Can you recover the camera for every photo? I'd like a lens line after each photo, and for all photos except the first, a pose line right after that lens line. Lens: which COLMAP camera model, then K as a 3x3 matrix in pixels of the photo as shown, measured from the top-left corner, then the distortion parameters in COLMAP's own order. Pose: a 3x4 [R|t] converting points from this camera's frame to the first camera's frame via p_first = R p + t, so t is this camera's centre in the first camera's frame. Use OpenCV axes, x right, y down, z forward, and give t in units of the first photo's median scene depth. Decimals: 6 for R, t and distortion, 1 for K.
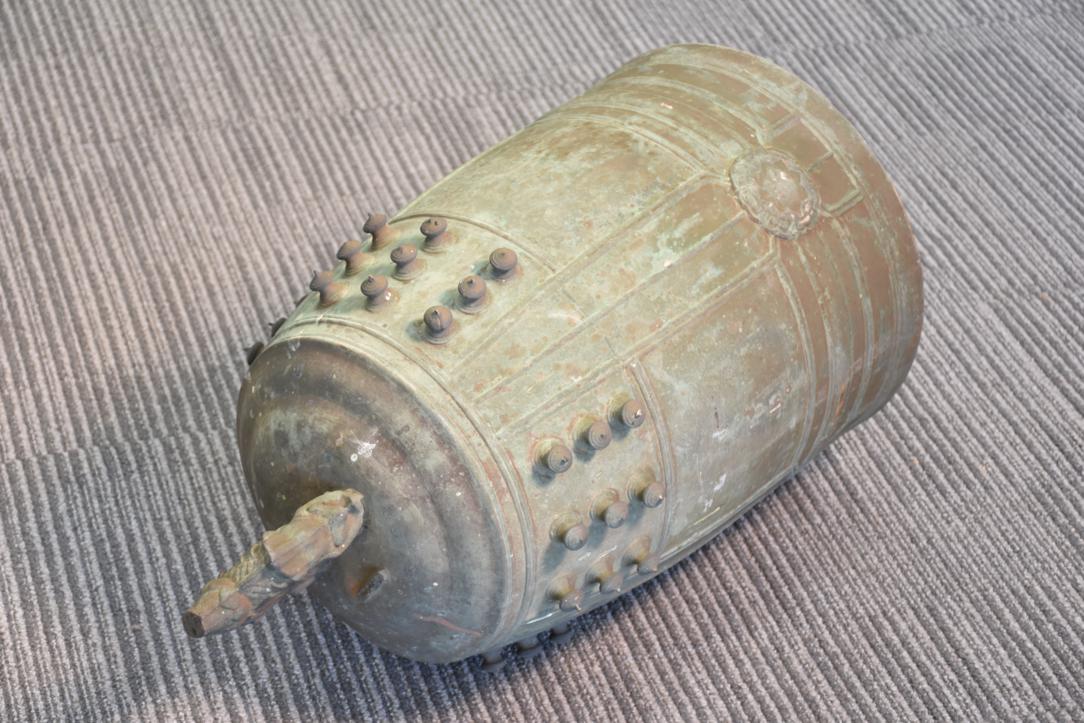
lens RADIAL K [[2437.3, 0, 540.7], [0, 2437.3, 361.8], [0, 0, 1]] dist [0.561971, 0.000000]
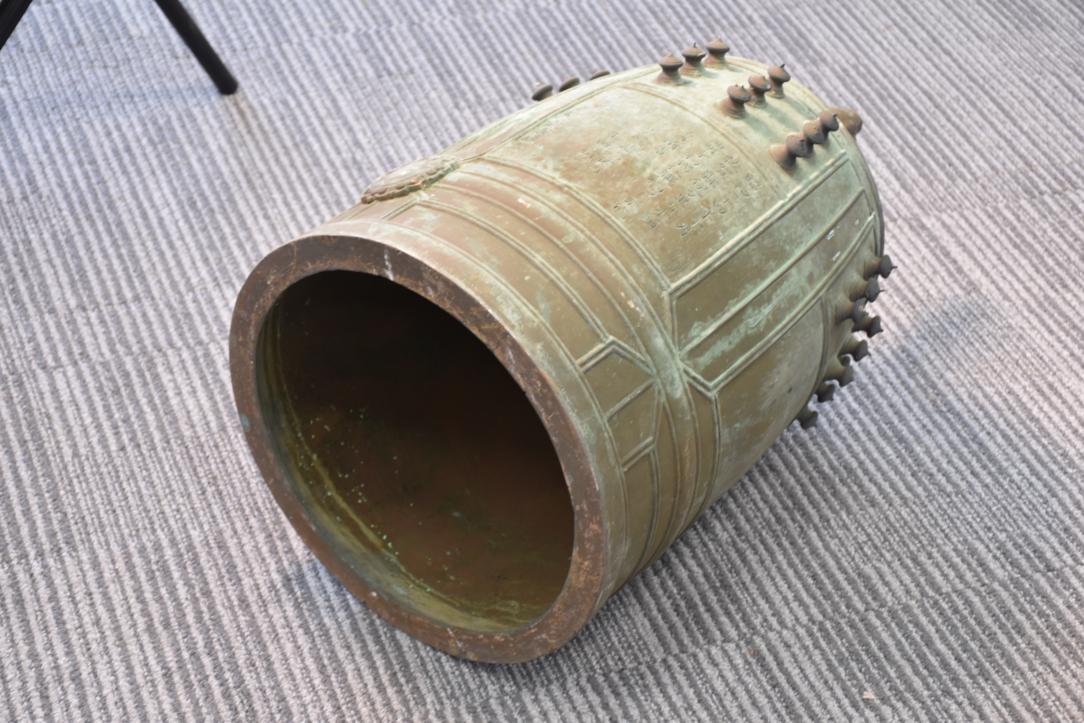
lens RADIAL K [[2437.3, 0, 541.2], [0, 2437.3, 360.9], [0, 0, 1]] dist [0.561971, 0.000000]
pose [[-0.992781, -0.069788, -0.097544, 0.119708], [-0.113942, 0.294855, 0.948724, -0.883240], [-0.037448, 0.952990, -0.300678, 1.216435]]
